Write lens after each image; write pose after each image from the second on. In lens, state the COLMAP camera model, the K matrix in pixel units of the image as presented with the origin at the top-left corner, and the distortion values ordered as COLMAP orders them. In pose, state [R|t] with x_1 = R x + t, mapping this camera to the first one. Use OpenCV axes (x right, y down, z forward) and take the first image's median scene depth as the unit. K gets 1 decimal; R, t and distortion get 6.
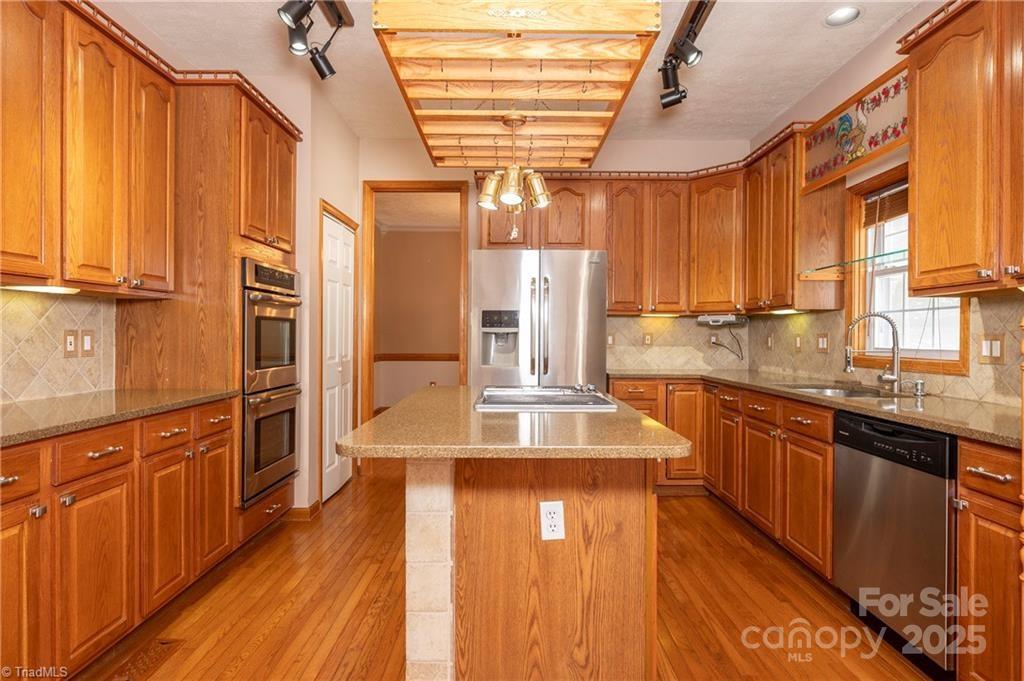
lens RADIAL K [[530.0, 0, 511.8], [0, 530.0, 339.1], [0, 0, 1]] dist [-0.002405, 0.001122]
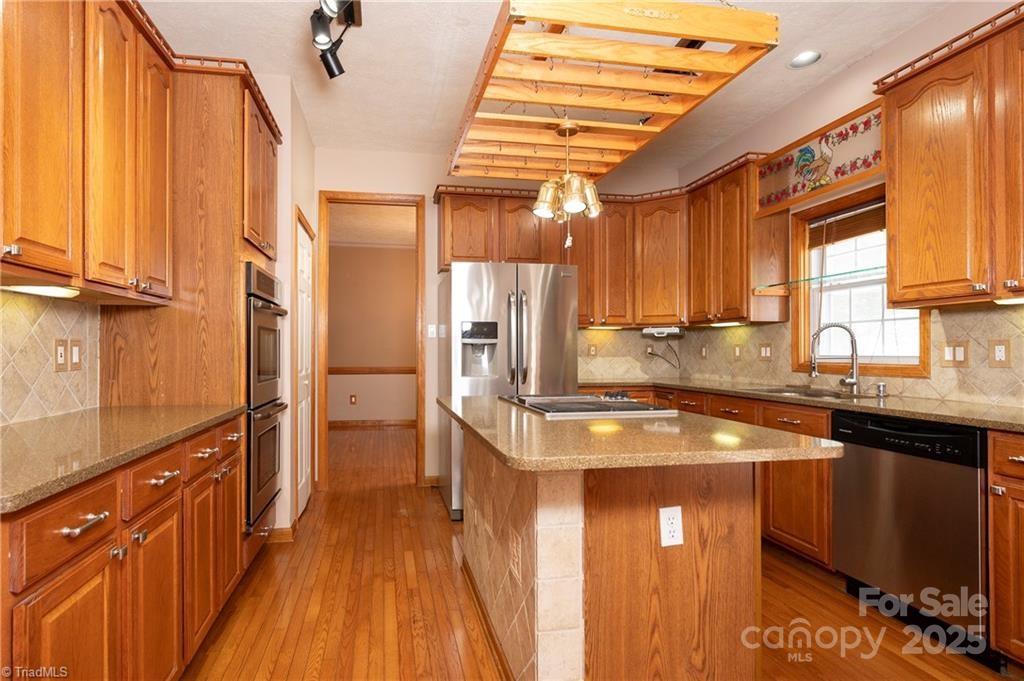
lens RADIAL K [[498.0, 0, 459.5], [0, 498.0, 350.6], [0, 0, 1]] dist [0.000371, -0.000218]
pose [[0.987874, -0.005472, 0.155164, -0.281403], [0.006571, 0.999957, -0.006570, 0.009649], [-0.155121, 0.007510, 0.987867, 0.081834]]
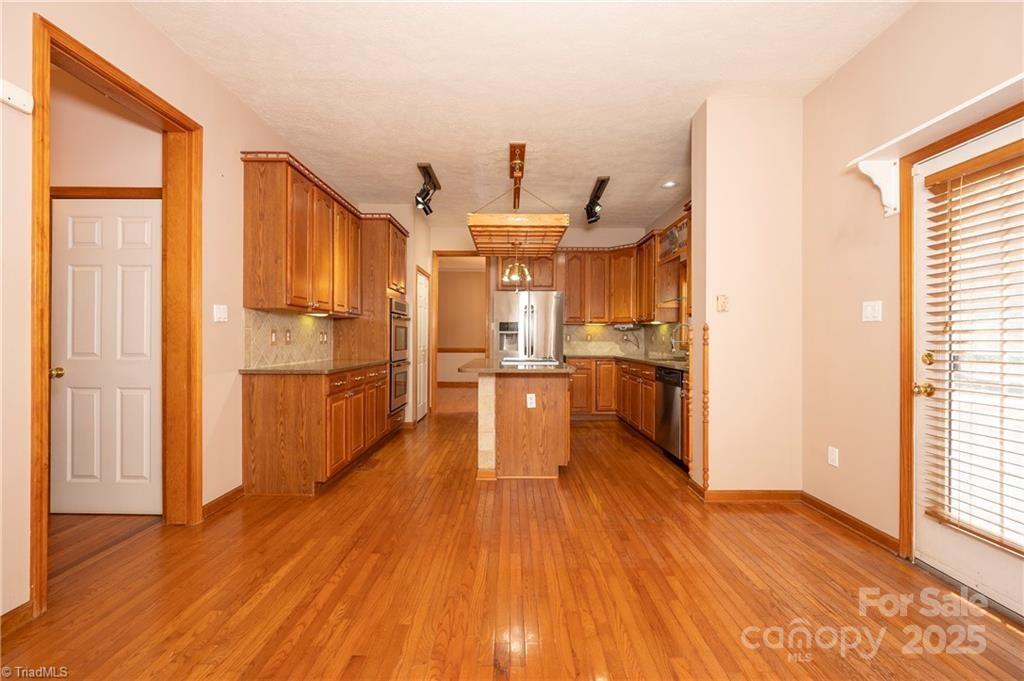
lens RADIAL K [[407.2, 0, 516.7], [0, 407.2, 339.2], [0, 0, 1]] dist [0.002194, 0.000045]
pose [[0.999935, -0.000926, 0.011395, -0.013173], [0.000975, 0.999990, -0.004358, 0.019973], [-0.011391, 0.004369, 0.999926, -0.677442]]
